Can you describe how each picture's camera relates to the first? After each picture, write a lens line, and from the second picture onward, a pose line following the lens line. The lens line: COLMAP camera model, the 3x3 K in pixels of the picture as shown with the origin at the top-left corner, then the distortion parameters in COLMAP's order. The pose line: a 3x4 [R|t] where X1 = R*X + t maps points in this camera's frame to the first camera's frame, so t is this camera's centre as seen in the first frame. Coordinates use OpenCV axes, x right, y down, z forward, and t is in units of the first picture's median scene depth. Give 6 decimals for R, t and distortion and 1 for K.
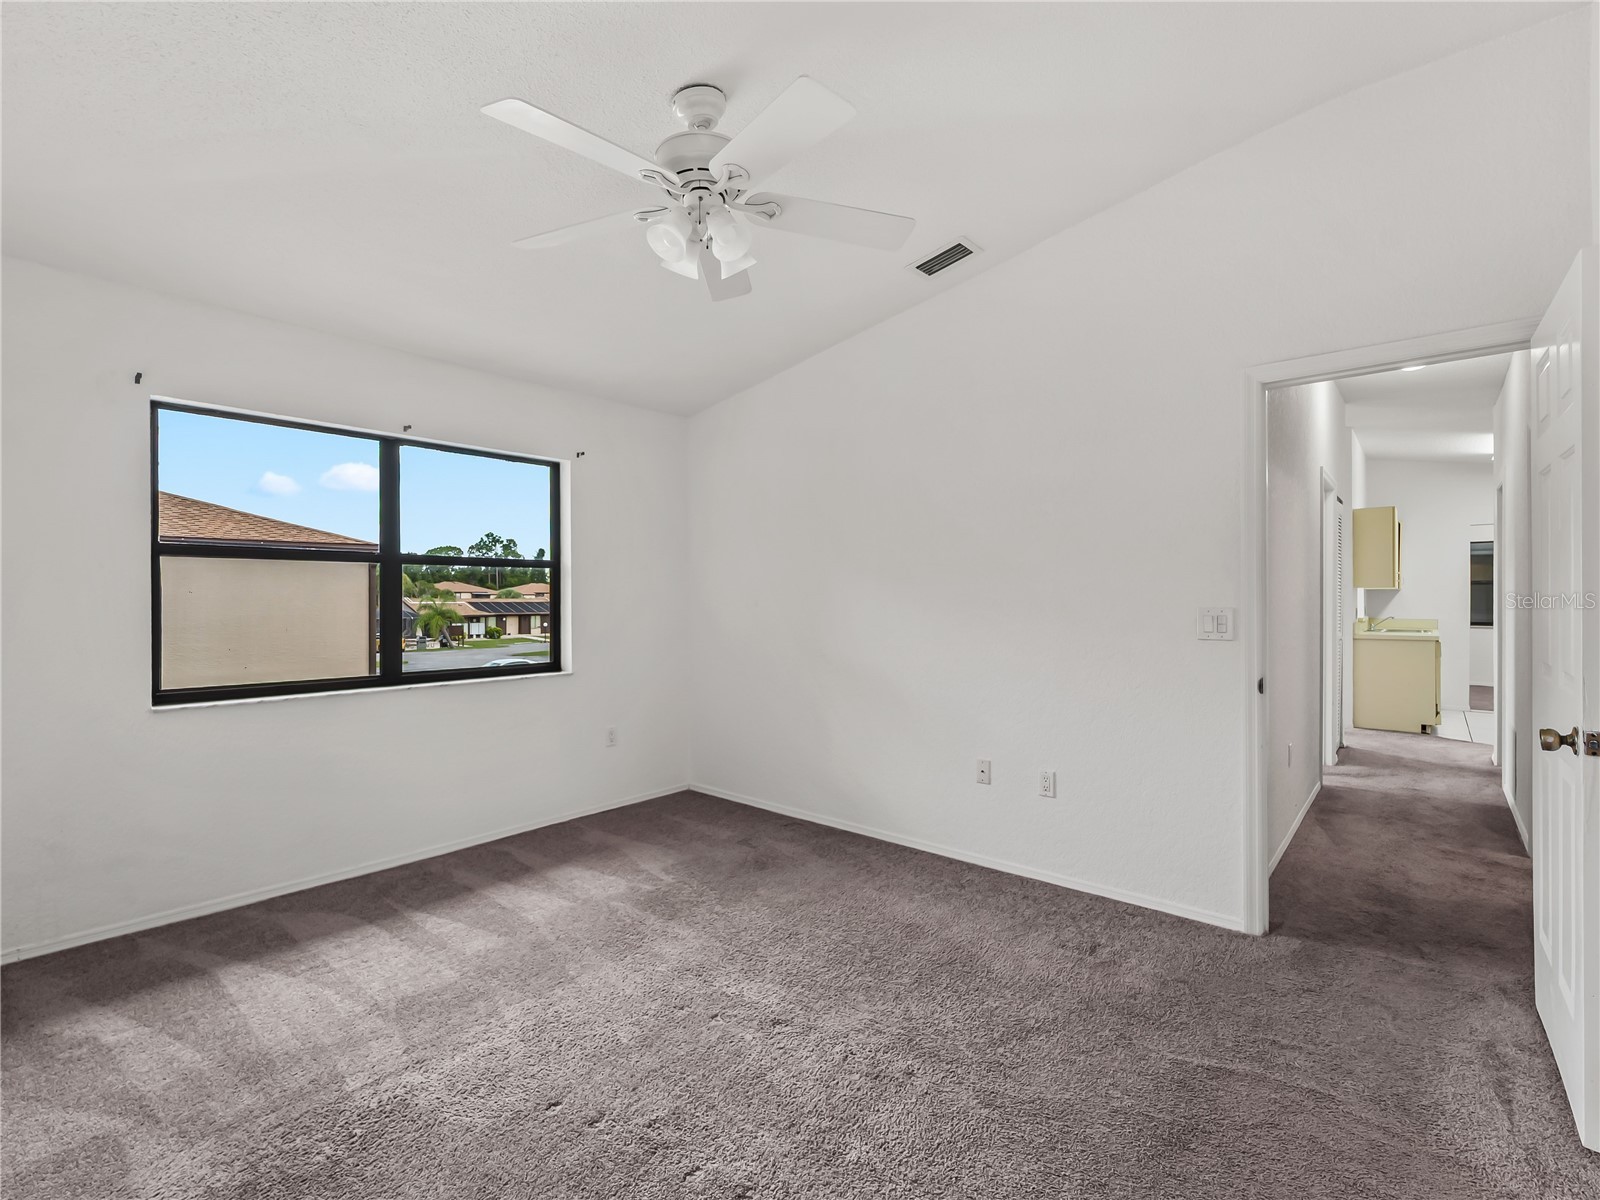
lens RADIAL K [[735.6, 0, 814.3], [0, 735.6, 603.8], [0, 0, 1]] dist [0.001007, -0.000655]
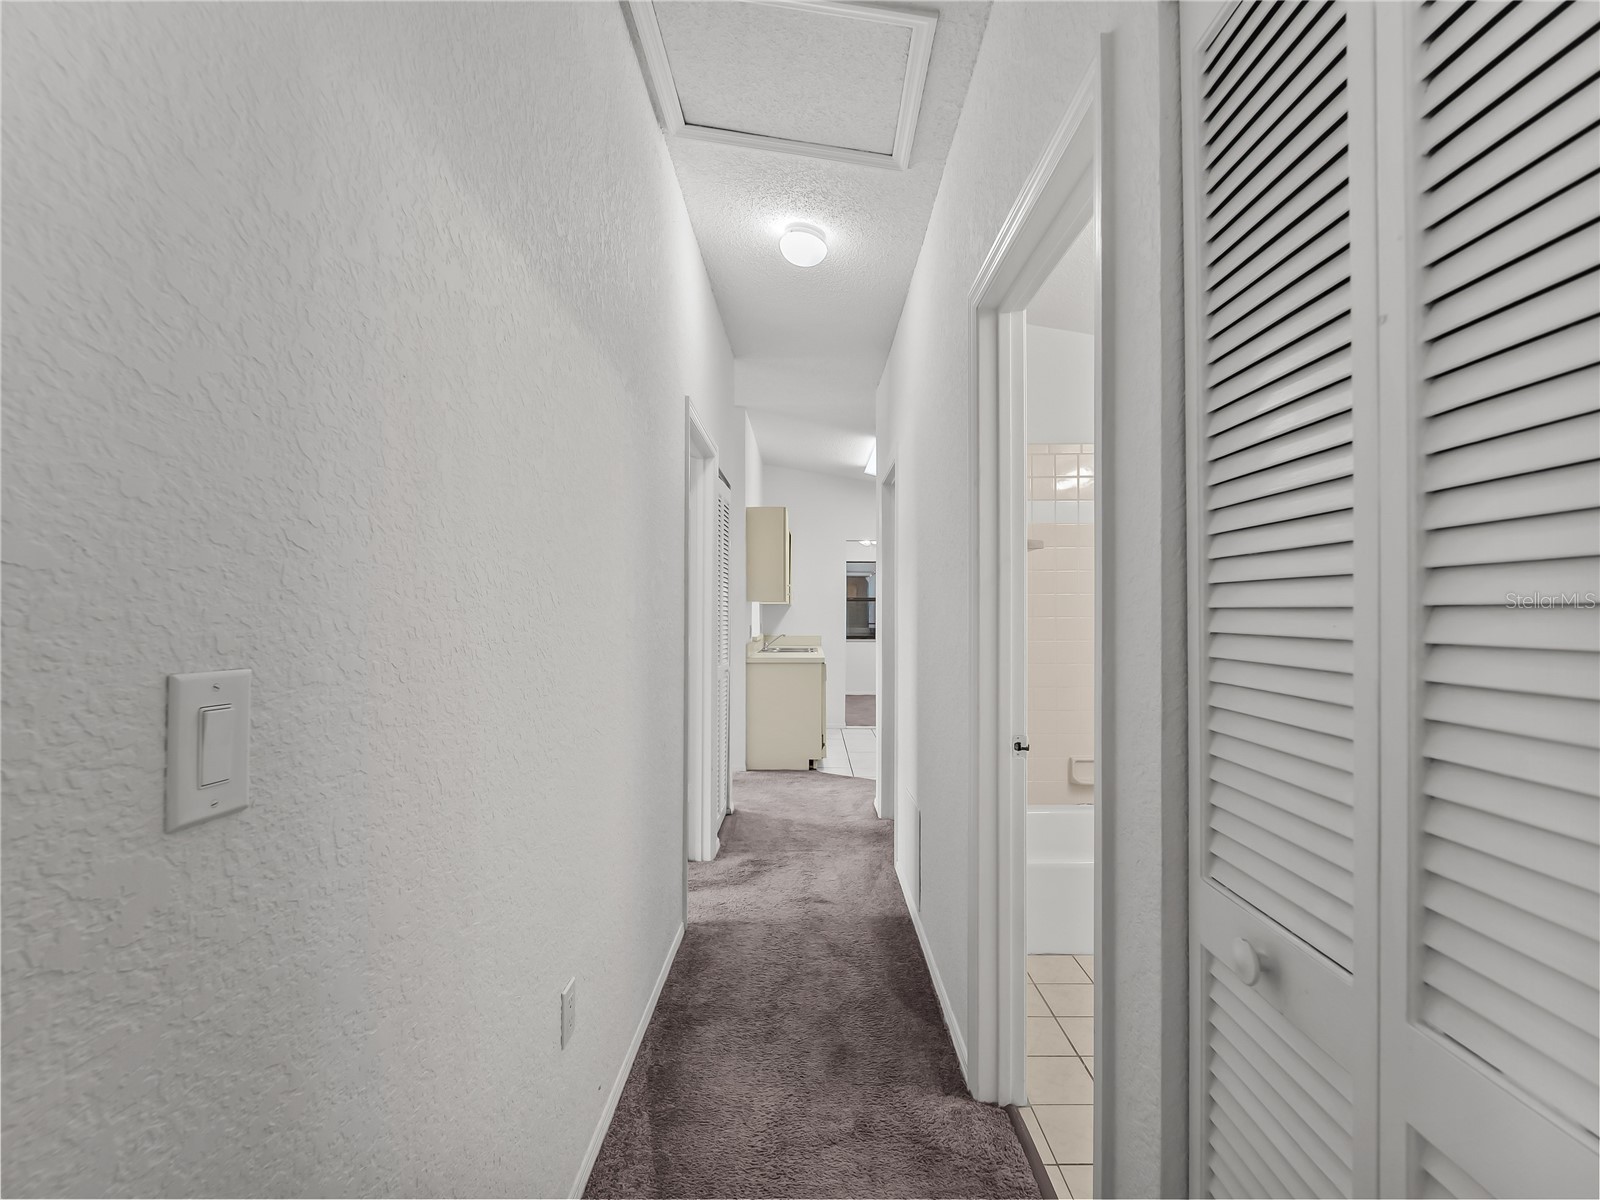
lens RADIAL K [[735.6, 0, 807.3], [0, 735.6, 602.9], [0, 0, 1]] dist [0.001007, -0.000655]
pose [[0.769704, 0.015131, 0.638222, 0.260379], [-0.004609, 0.999825, -0.018145, -0.005591], [-0.638385, 0.011025, 0.769638, 0.323847]]
